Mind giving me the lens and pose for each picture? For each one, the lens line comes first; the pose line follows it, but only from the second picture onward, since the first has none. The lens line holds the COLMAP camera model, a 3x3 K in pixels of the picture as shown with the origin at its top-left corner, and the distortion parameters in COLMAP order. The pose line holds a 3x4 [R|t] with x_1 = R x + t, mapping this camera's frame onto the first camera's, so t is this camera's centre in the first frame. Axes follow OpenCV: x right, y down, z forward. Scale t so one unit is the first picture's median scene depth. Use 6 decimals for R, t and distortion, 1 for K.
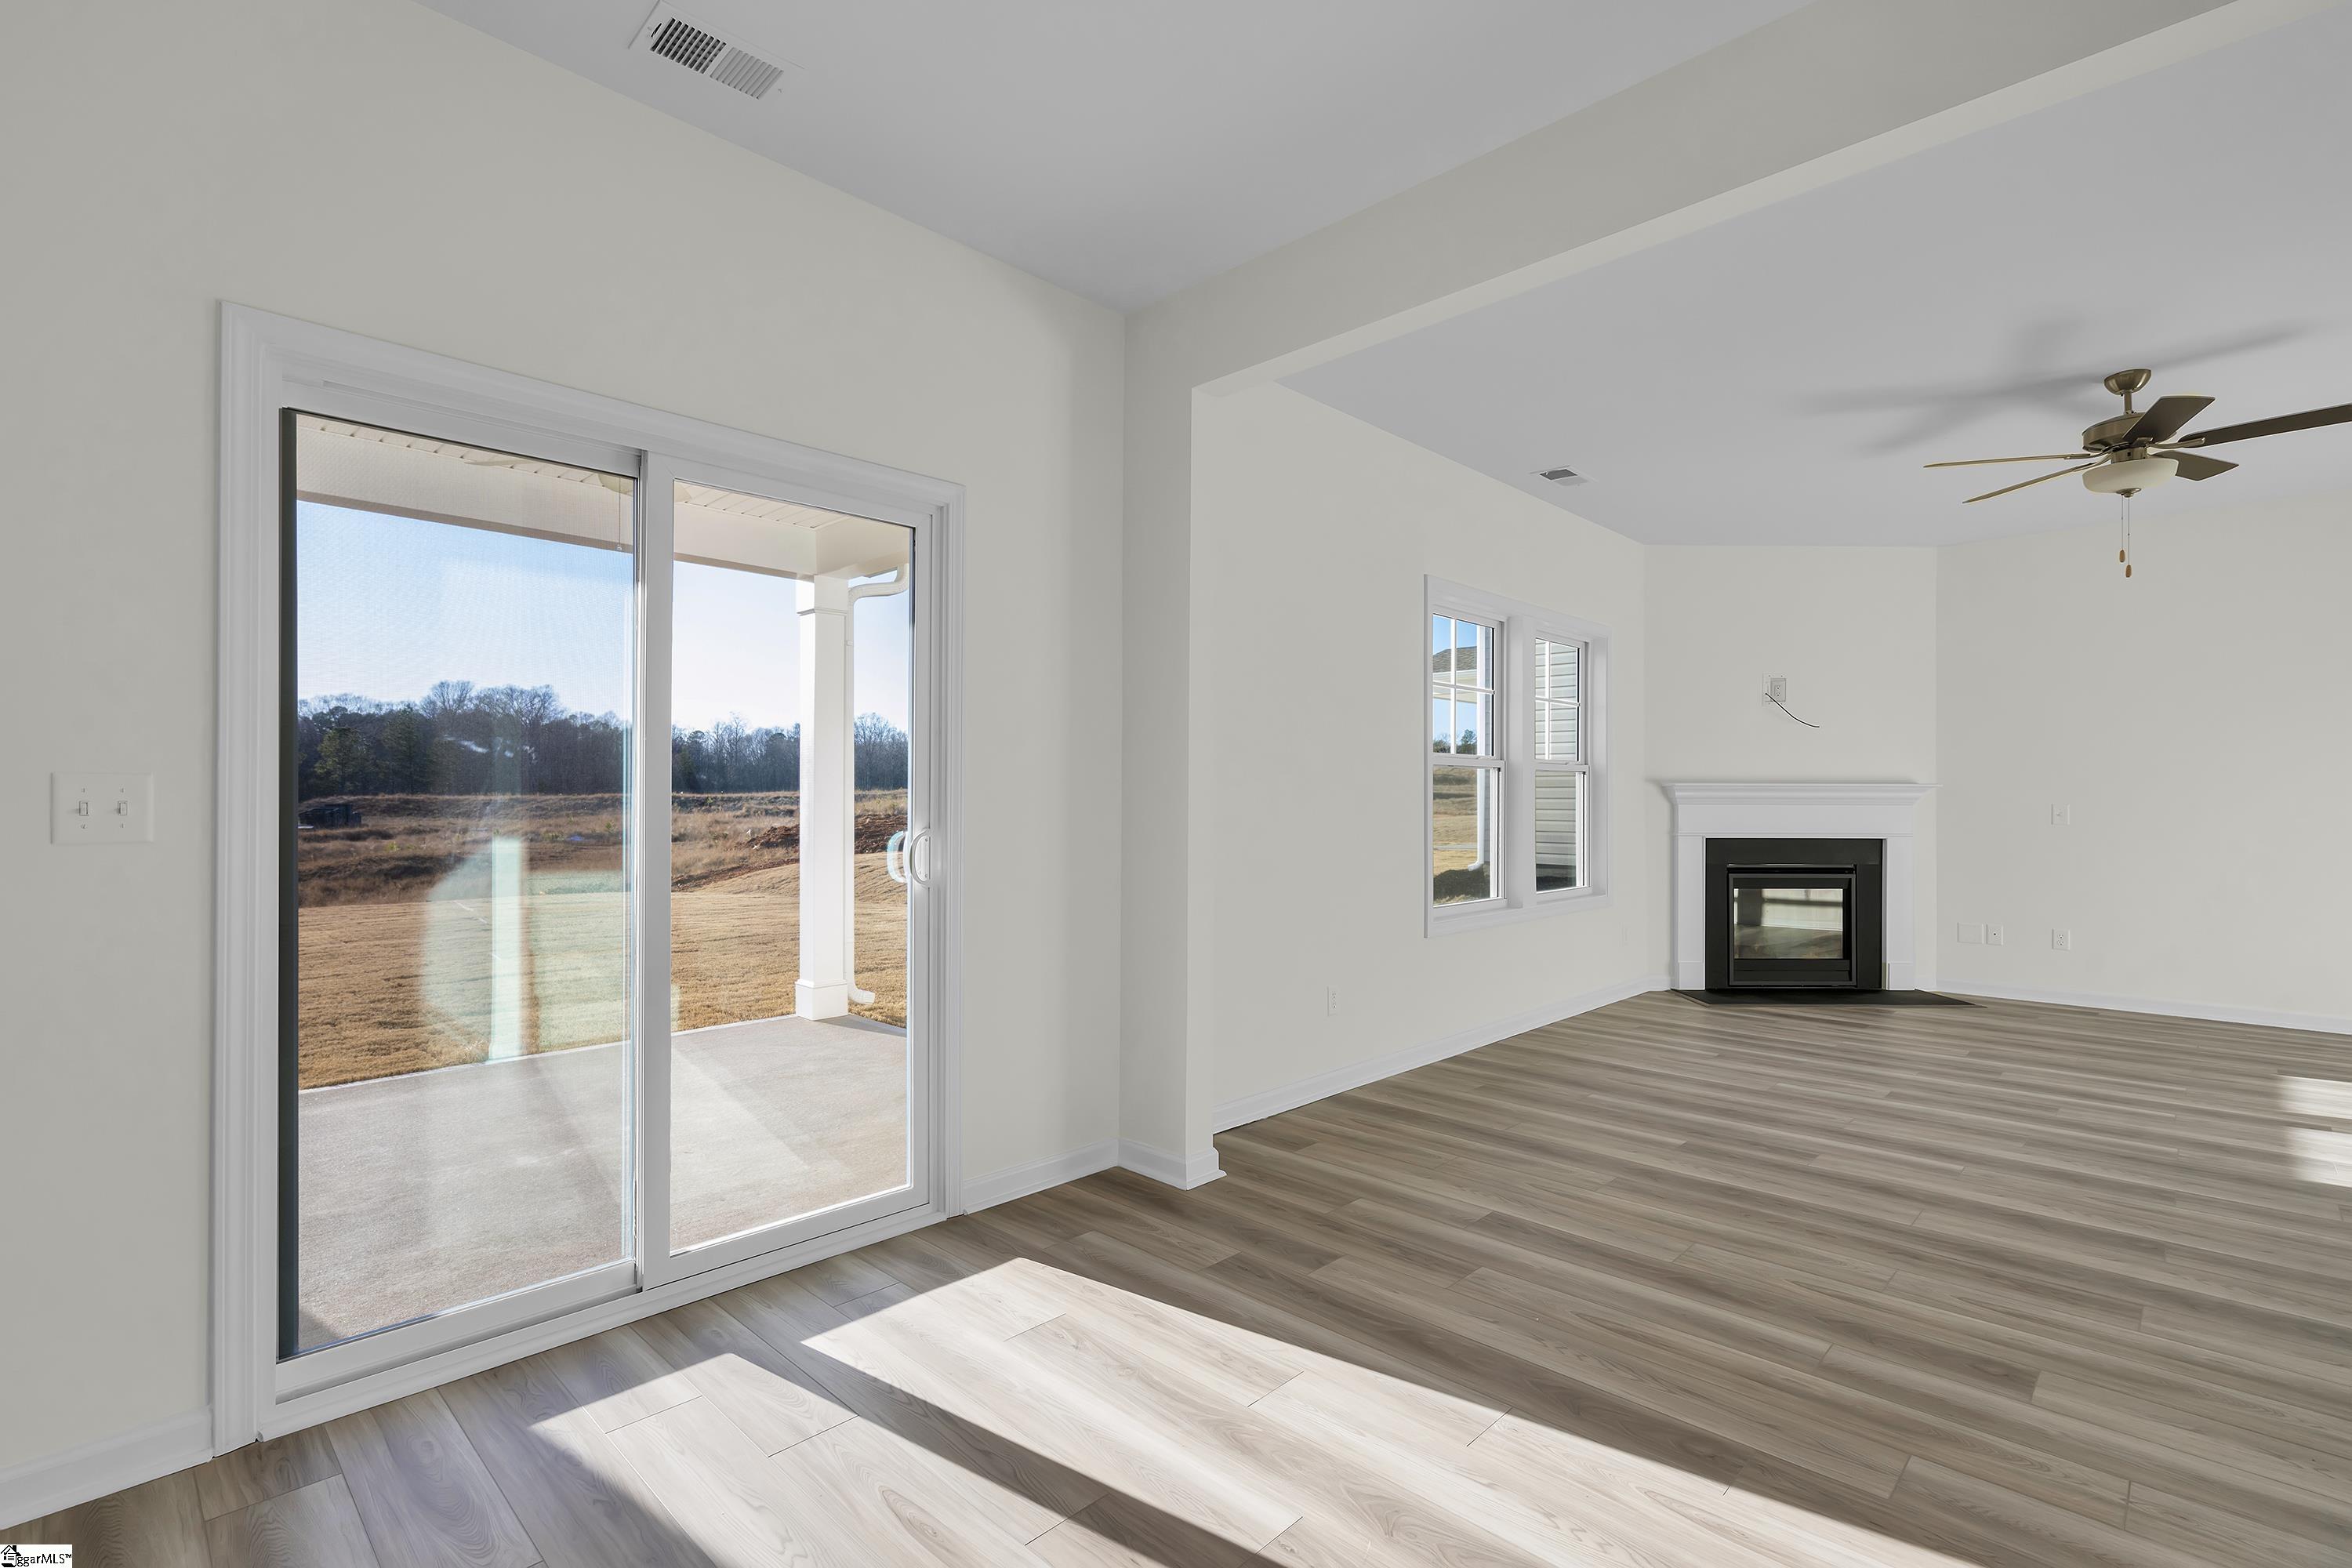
lens RADIAL K [[1057.8, 0, 1172.3], [0, 1057.8, 797.1], [0, 0, 1]] dist [-0.001185, -0.000032]
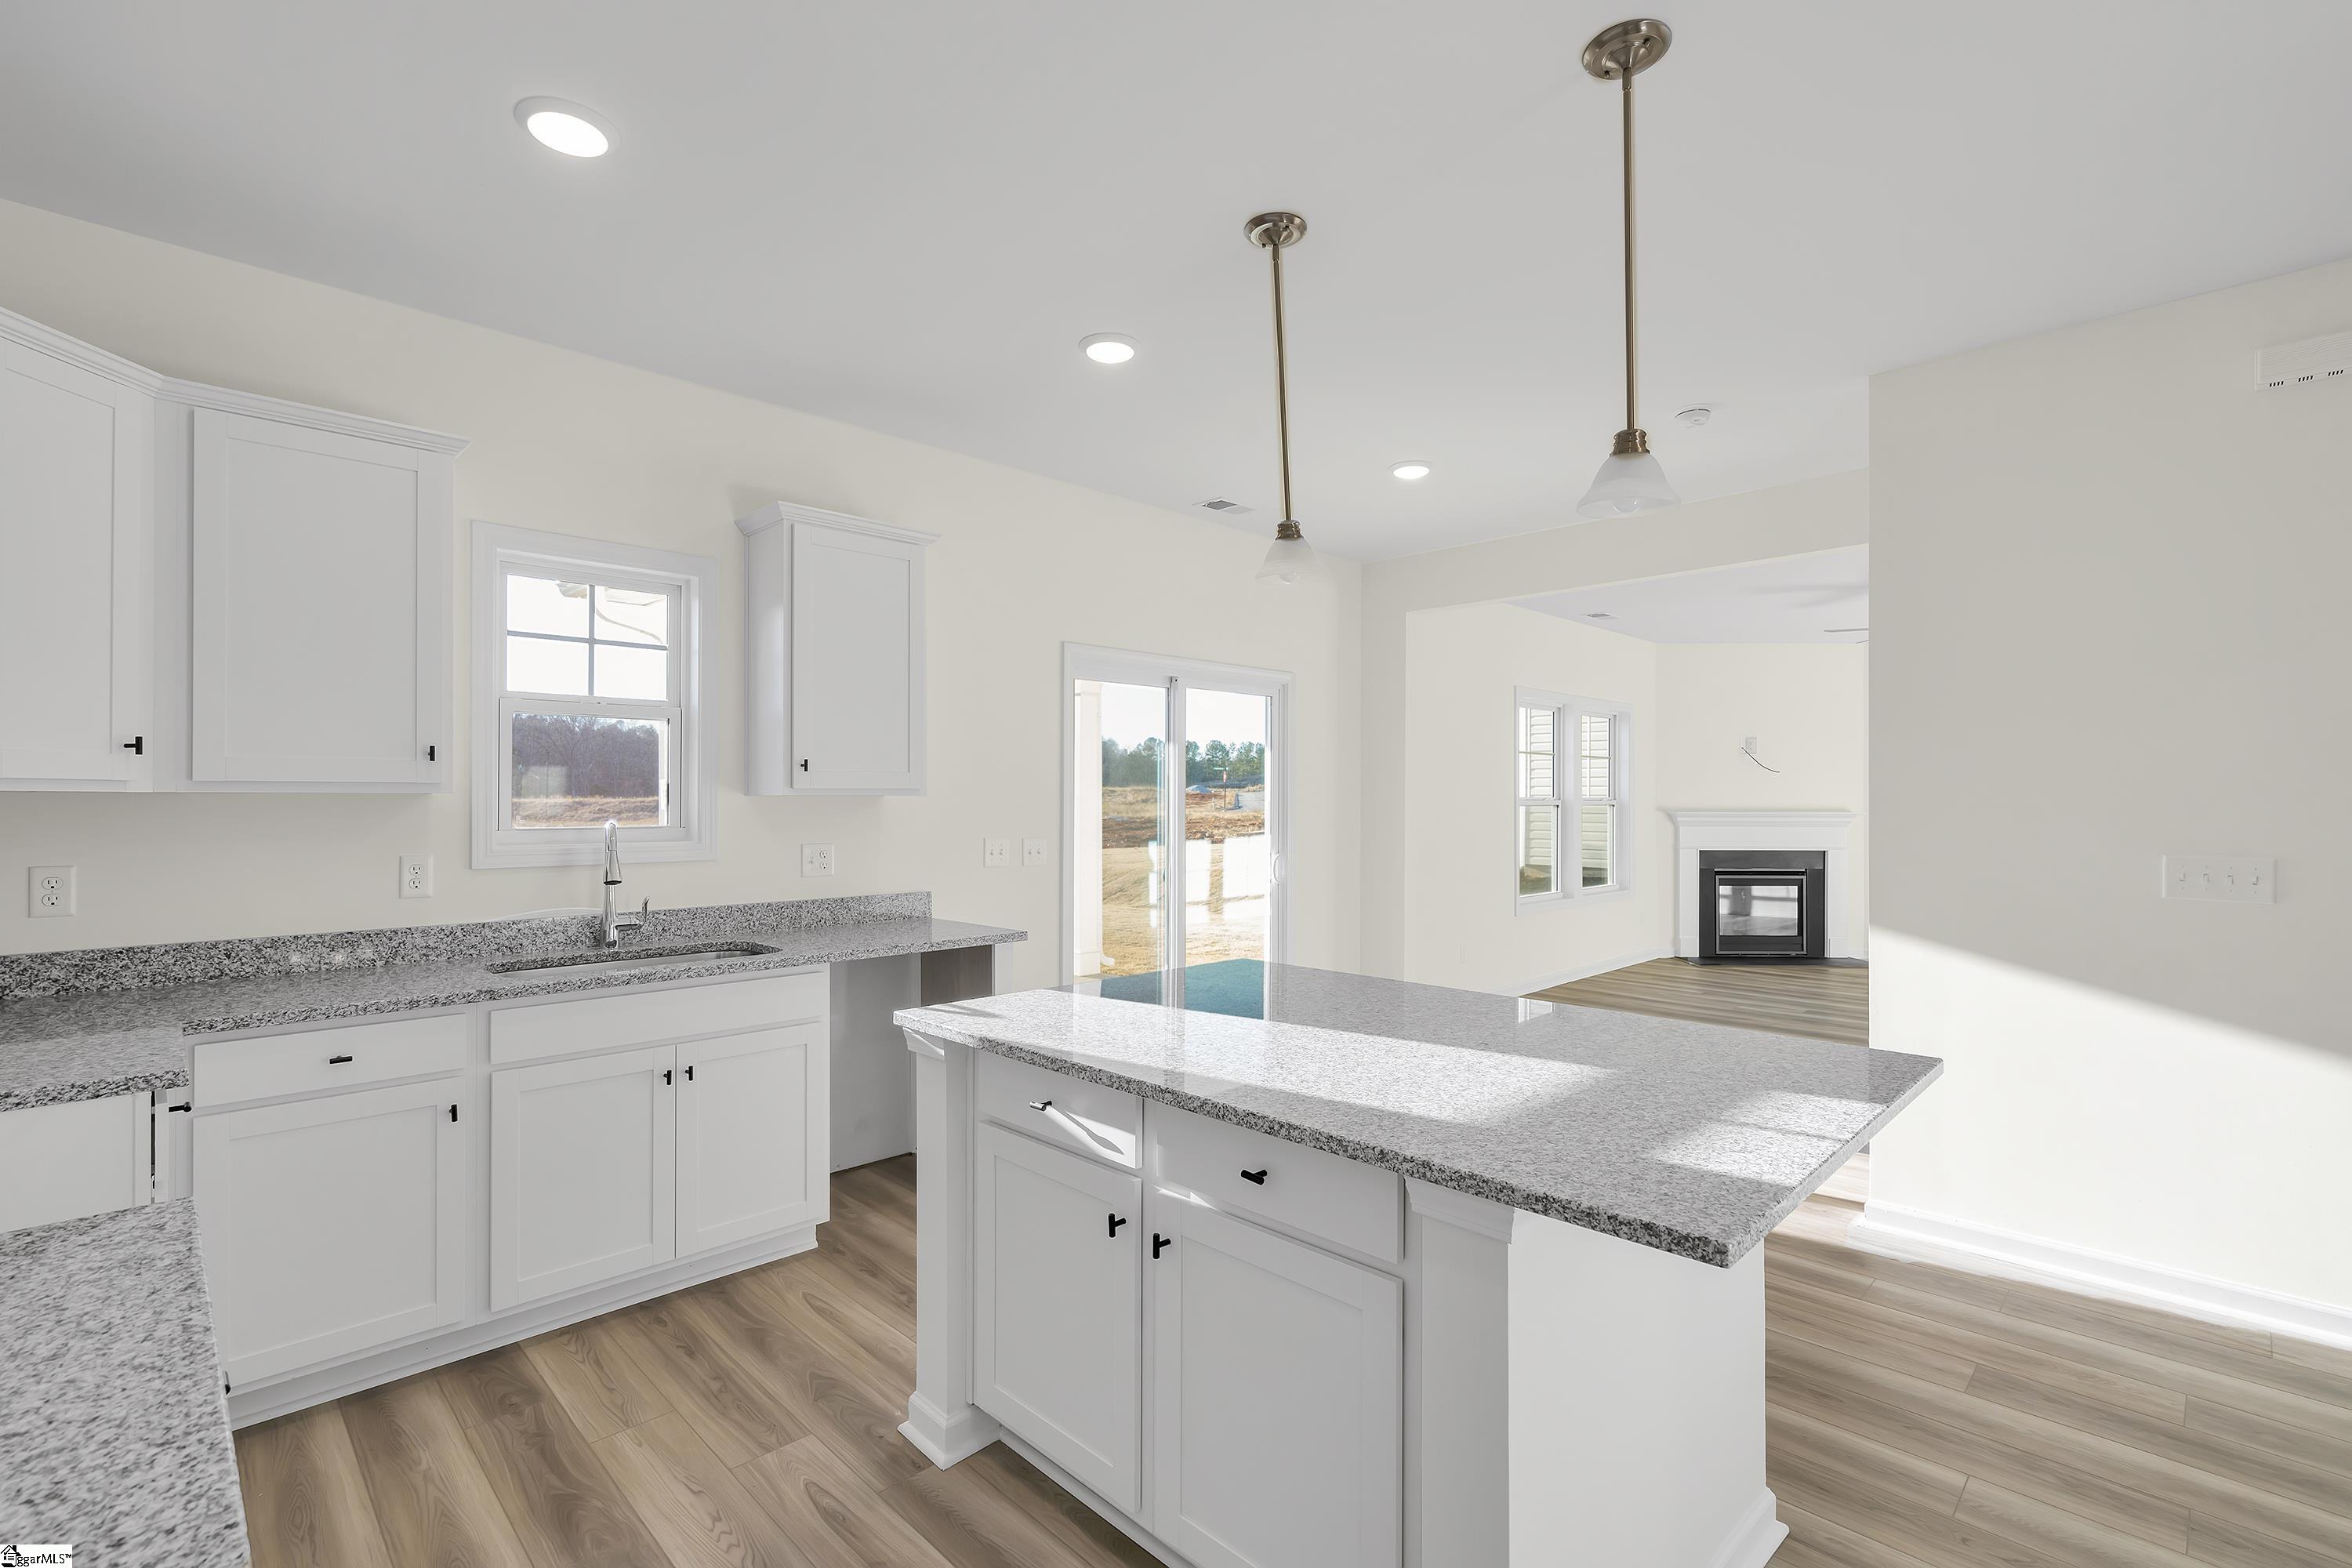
lens RADIAL K [[1057.8, 0, 1160.6], [0, 1057.8, 798.0], [0, 0, 1]] dist [-0.001185, -0.000032]
pose [[0.999841, -0.000118, -0.017855, -0.199286], [0.000152, 0.999998, 0.001913, -0.036006], [0.017855, -0.001916, 0.999839, -0.445464]]
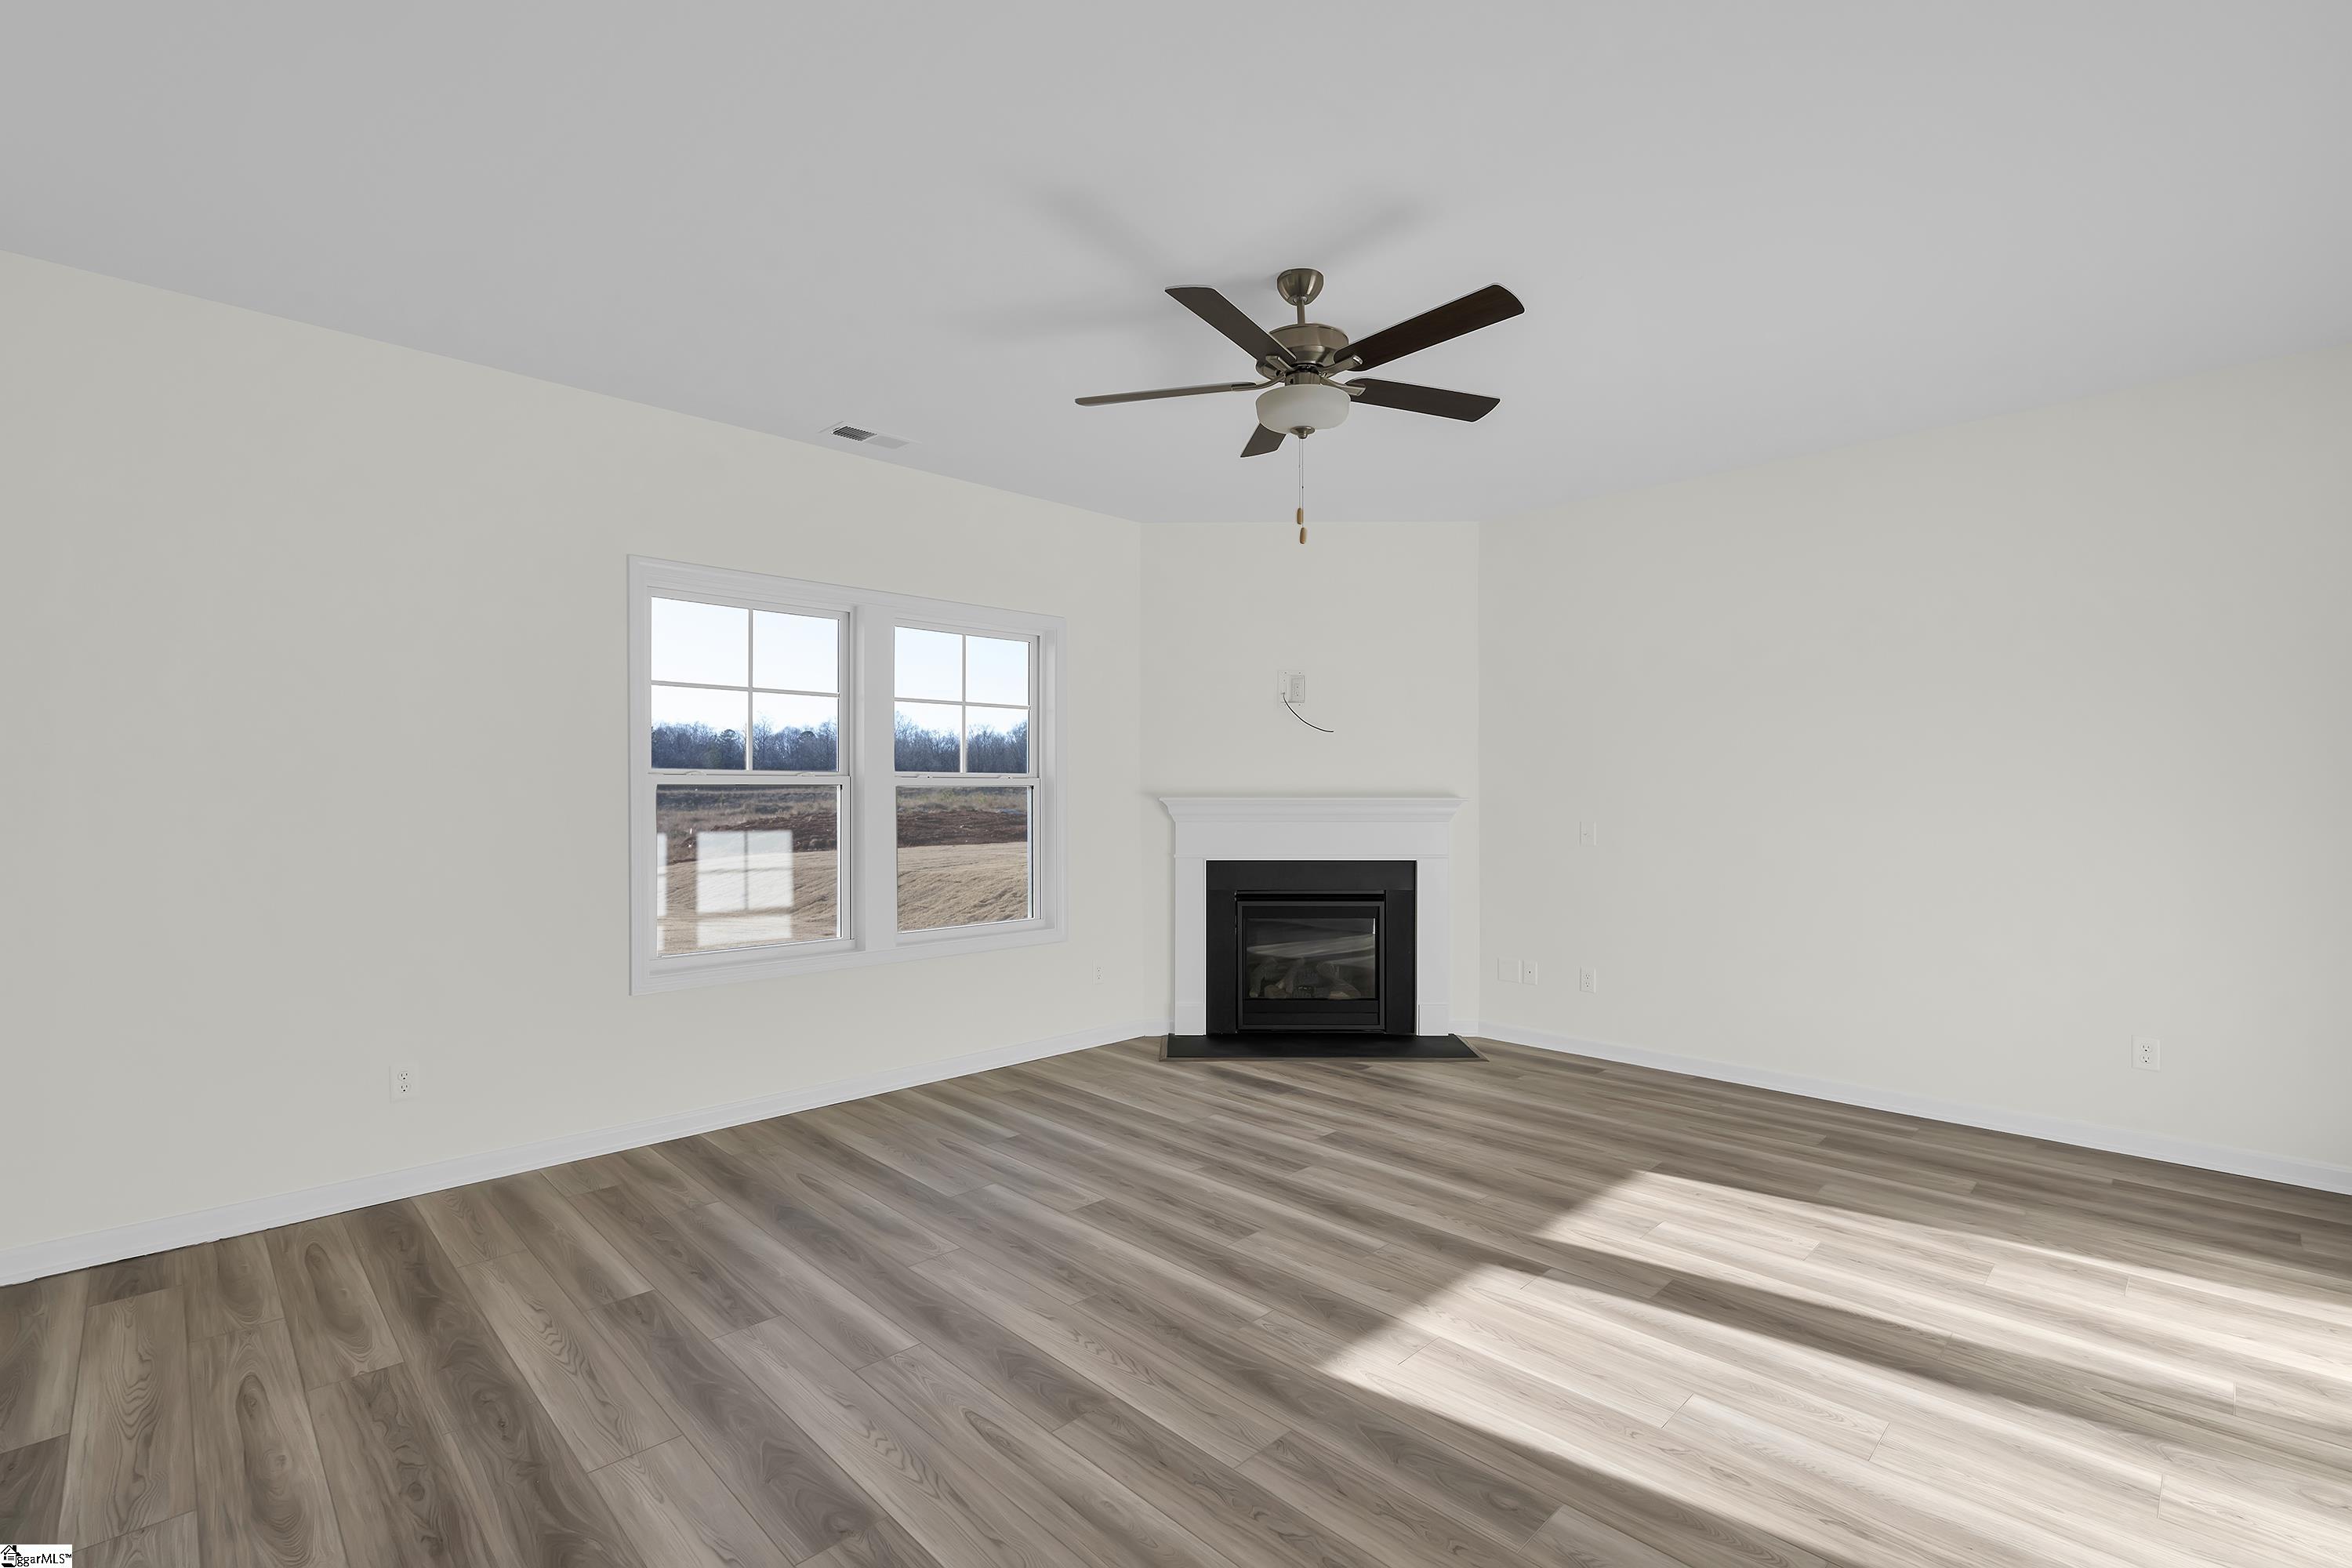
lens RADIAL K [[1057.8, 0, 1177.6], [0, 1057.8, 780.7], [0, 0, 1]] dist [-0.001185, -0.000032]
pose [[0.999954, -0.004923, -0.008276, 0.515247], [0.004803, 0.999883, -0.014490, -0.014363], [0.008347, 0.014449, 0.999861, 0.146828]]
